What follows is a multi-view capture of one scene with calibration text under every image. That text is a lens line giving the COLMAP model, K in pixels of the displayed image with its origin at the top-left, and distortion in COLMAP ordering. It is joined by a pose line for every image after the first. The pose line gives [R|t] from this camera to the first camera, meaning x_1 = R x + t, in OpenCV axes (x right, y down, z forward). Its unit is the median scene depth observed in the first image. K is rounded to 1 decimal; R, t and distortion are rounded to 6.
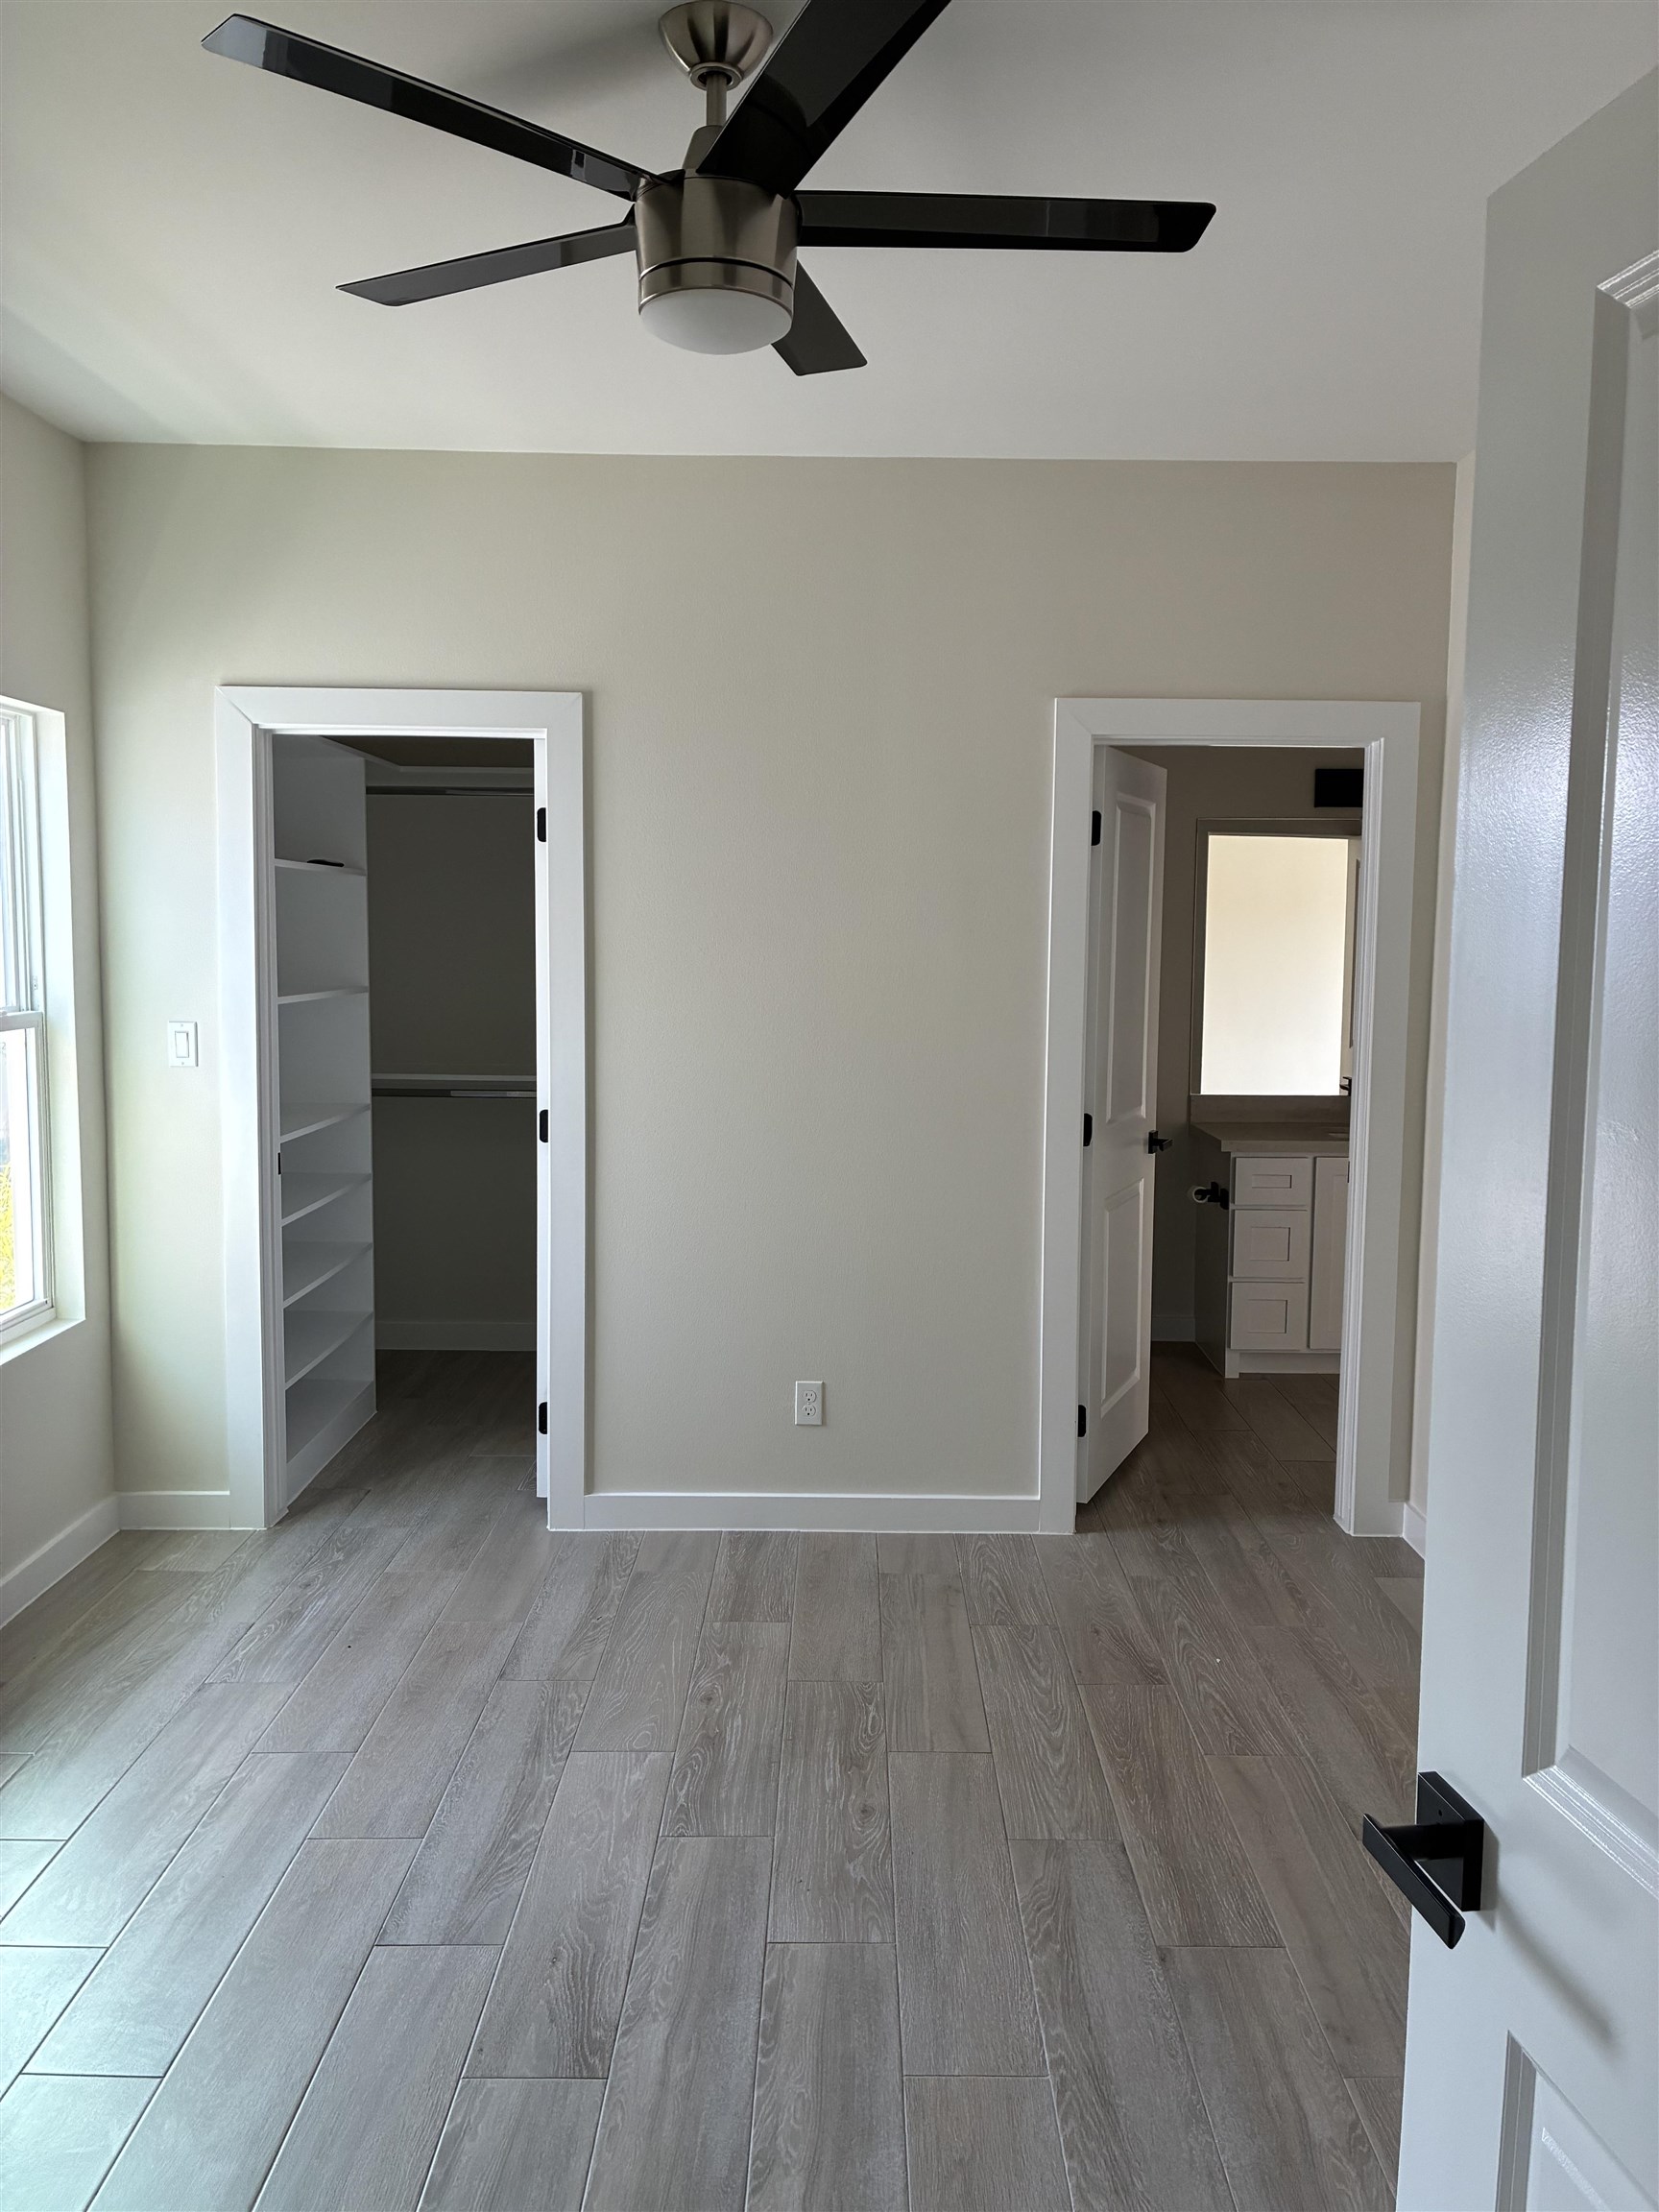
lens RADIAL K [[1683.2, 0, 847.1], [0, 1683.2, 1106.4], [0, 0, 1]] dist [0.131722, -0.156425]
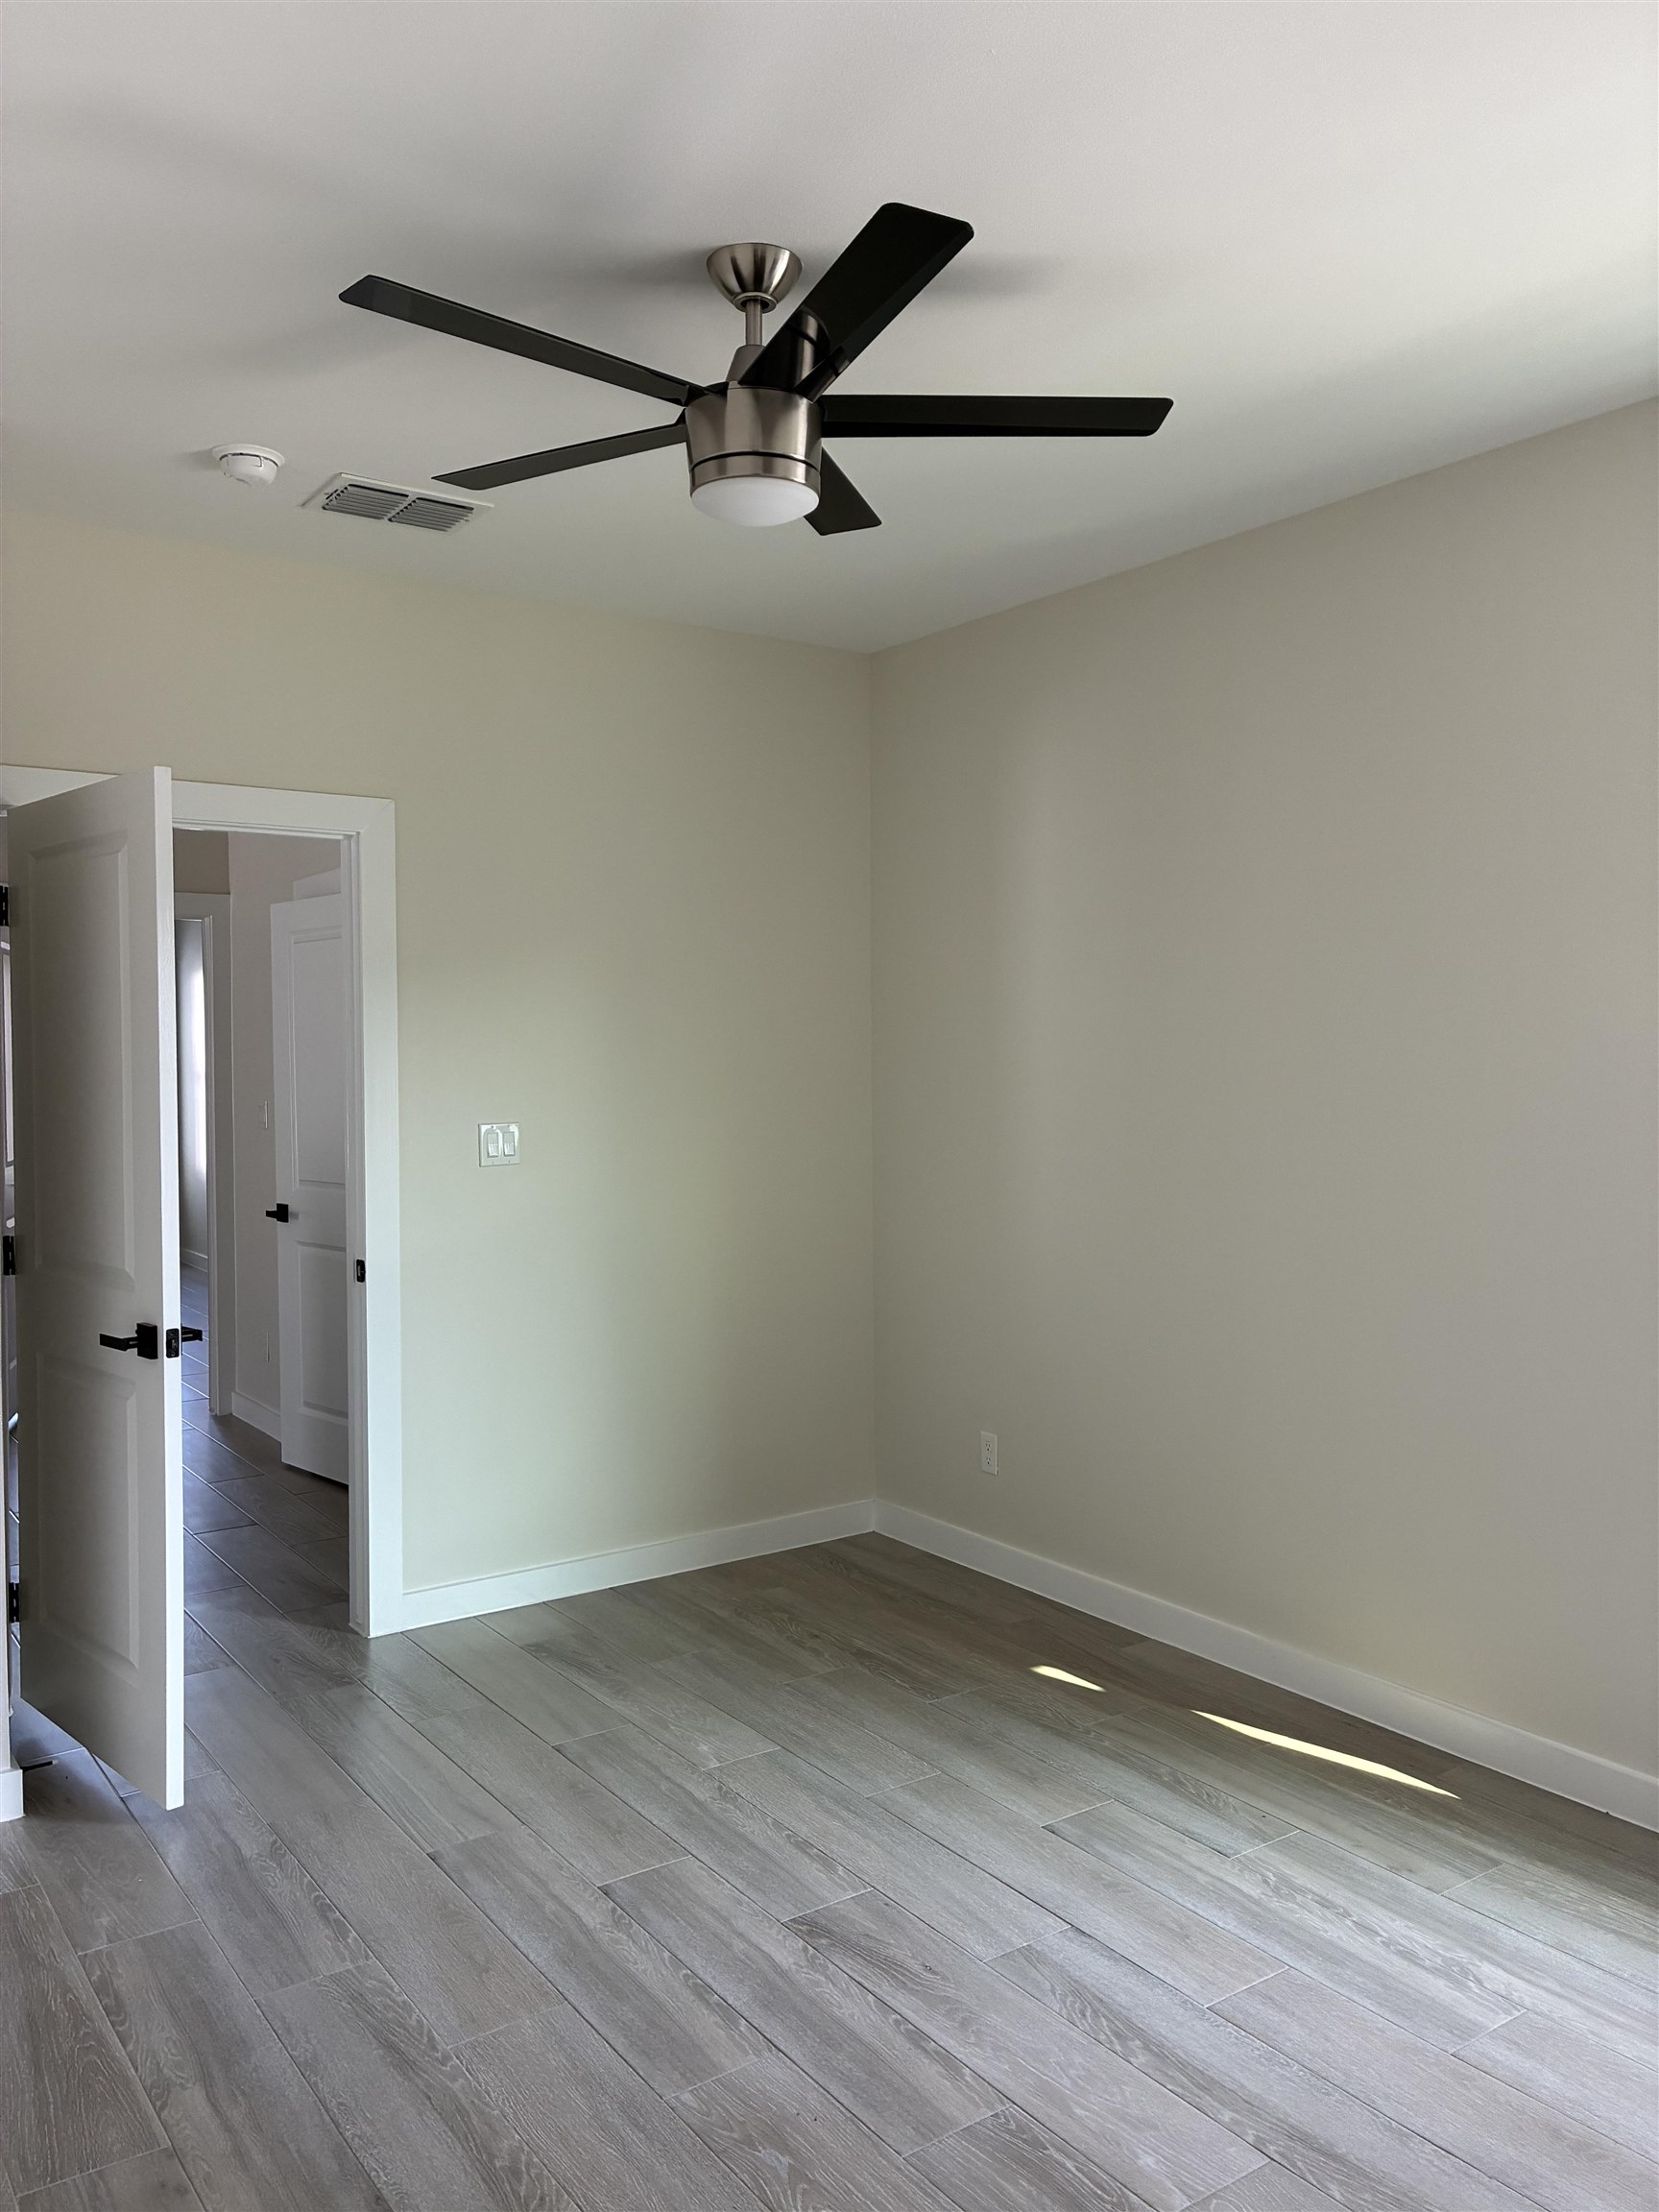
lens RADIAL K [[1683.2, 0, 847.1], [0, 1683.2, 1106.4], [0, 0, 1]] dist [0.131722, -0.156425]
pose [[-0.817826, 0.016118, -0.575240, 0.502386], [-0.060493, 0.991661, 0.113790, -0.164965], [0.572278, 0.127858, -0.810031, 1.848334]]
